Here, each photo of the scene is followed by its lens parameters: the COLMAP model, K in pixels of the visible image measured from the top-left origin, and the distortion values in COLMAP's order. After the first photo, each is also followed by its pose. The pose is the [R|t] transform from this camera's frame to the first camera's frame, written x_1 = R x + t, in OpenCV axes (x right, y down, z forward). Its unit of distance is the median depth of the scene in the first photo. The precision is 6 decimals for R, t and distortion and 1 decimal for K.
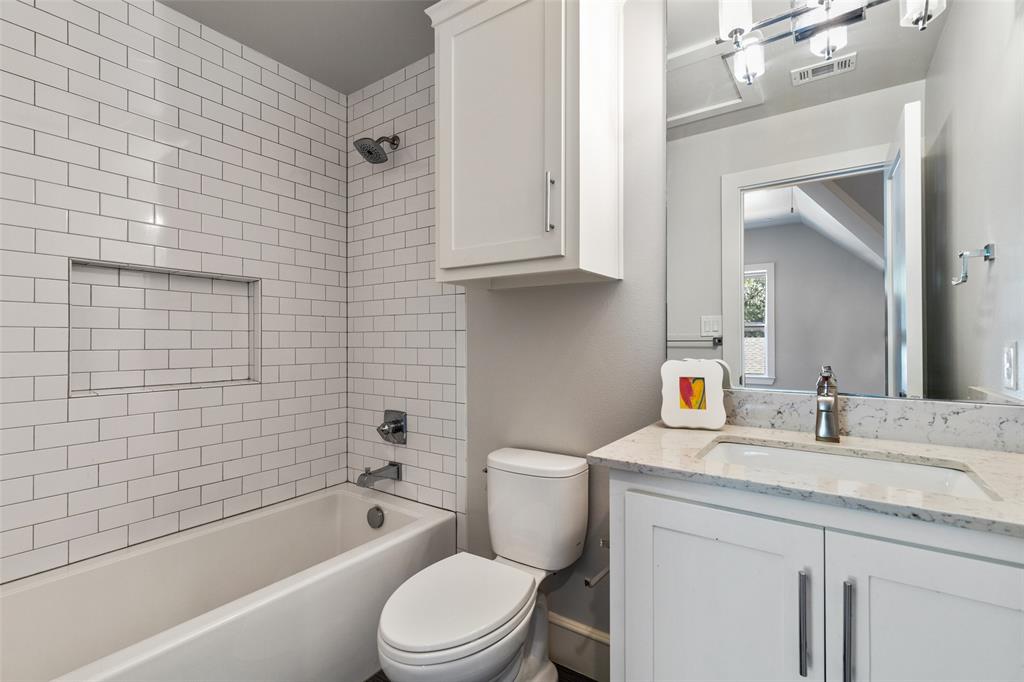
lens RADIAL K [[458.8, 0, 513.2], [0, 458.8, 338.3], [0, 0, 1]] dist [0.007738, -0.001681]
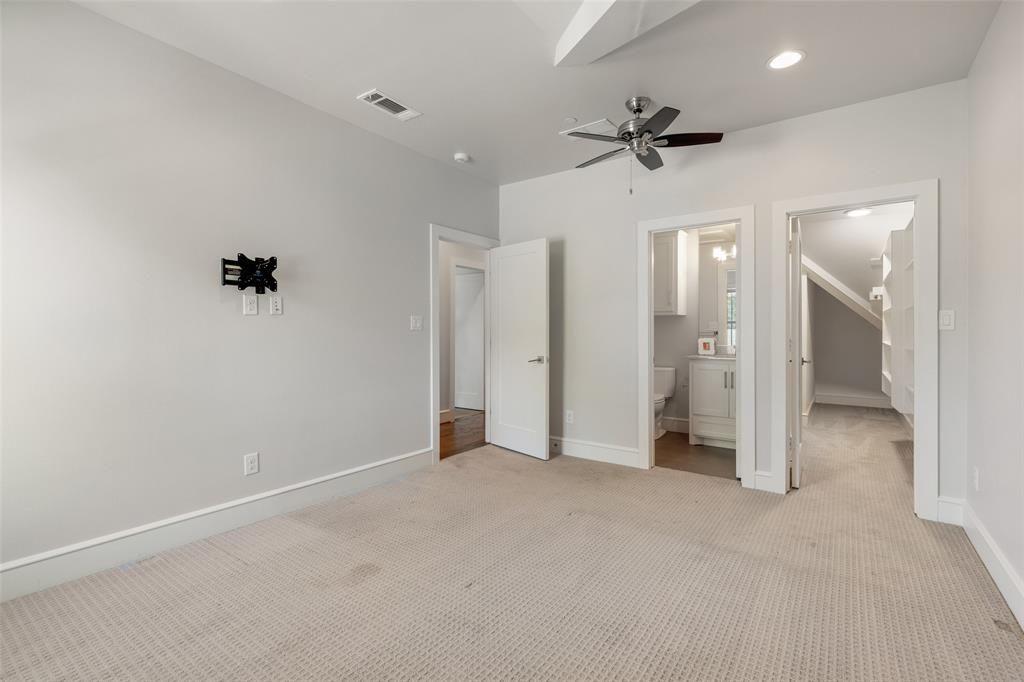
lens RADIAL K [[458.8, 0, 515.8], [0, 458.8, 336.4], [0, 0, 1]] dist [0.007738, -0.001681]
pose [[0.999856, -0.003251, -0.016632, -1.128987], [0.003456, 0.999918, 0.012310, -0.017554], [0.016590, -0.012365, 0.999786, -2.841119]]
